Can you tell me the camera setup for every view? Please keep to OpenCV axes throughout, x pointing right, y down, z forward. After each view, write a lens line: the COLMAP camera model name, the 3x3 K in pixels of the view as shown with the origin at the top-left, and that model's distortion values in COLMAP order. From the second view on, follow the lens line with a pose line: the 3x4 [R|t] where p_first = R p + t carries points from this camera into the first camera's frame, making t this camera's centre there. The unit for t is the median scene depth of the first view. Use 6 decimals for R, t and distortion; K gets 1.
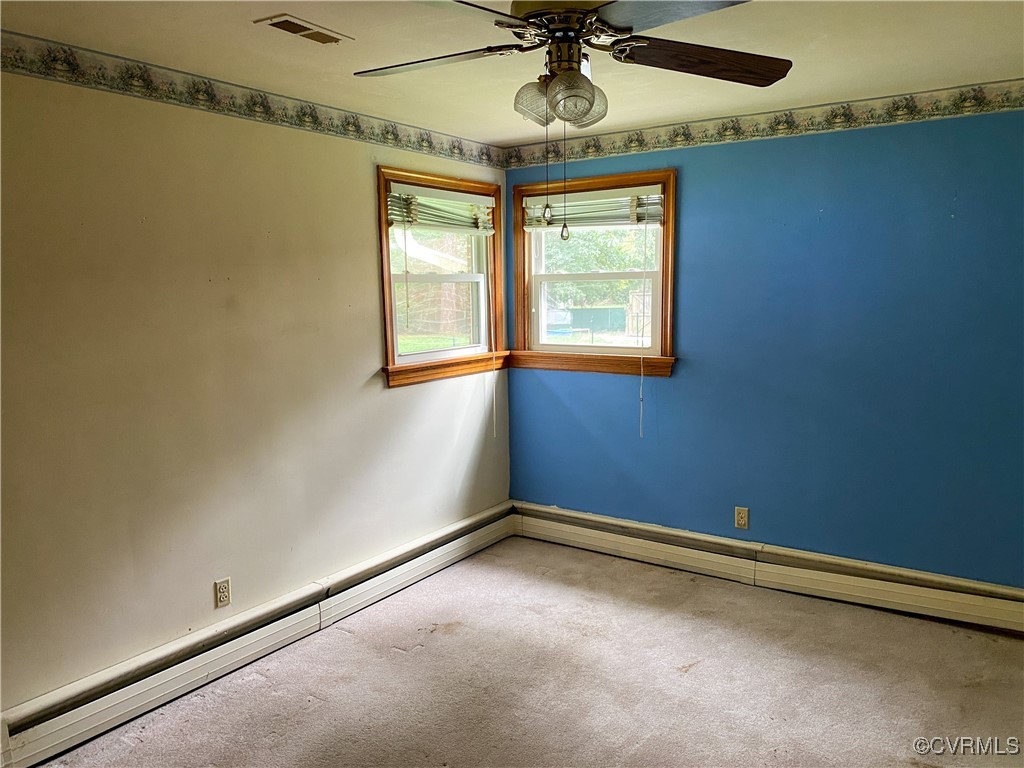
lens RADIAL K [[791.6, 0, 524.4], [0, 791.6, 386.4], [0, 0, 1]] dist [0.068214, -0.076863]
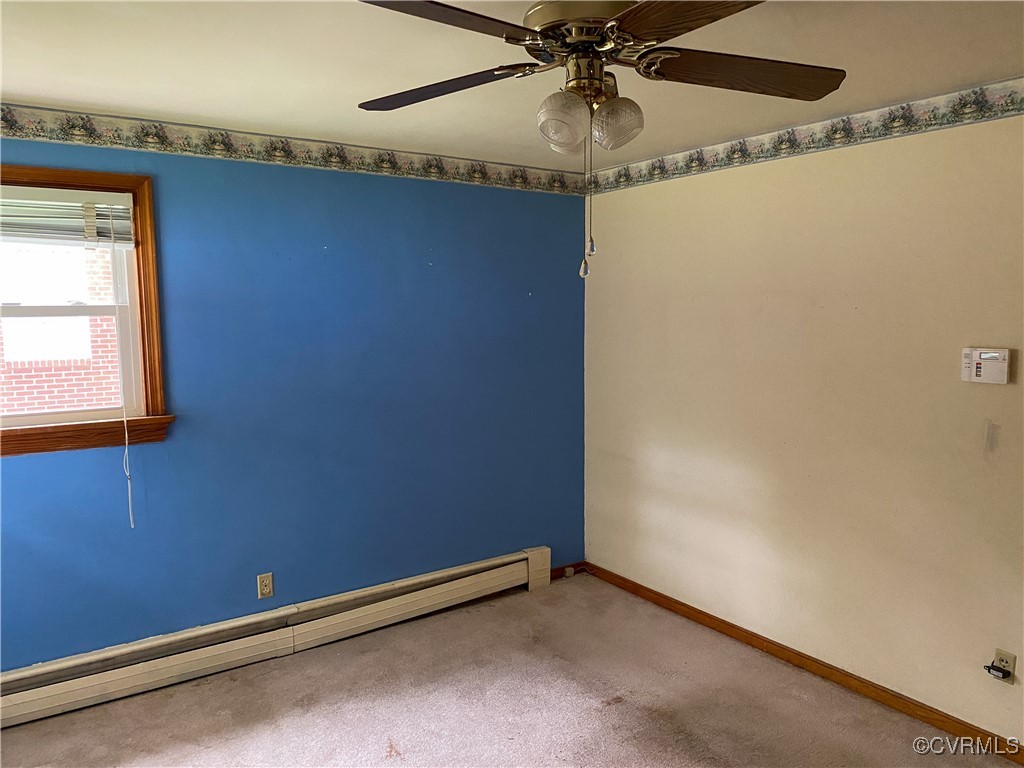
lens RADIAL K [[791.6, 0, 522.0], [0, 791.6, 382.4], [0, 0, 1]] dist [0.068214, -0.076863]
pose [[0.363341, -0.085553, 0.927720, -0.425752], [0.121662, 0.991605, 0.043796, -0.062372], [-0.923678, 0.096955, 0.370699, 0.388767]]
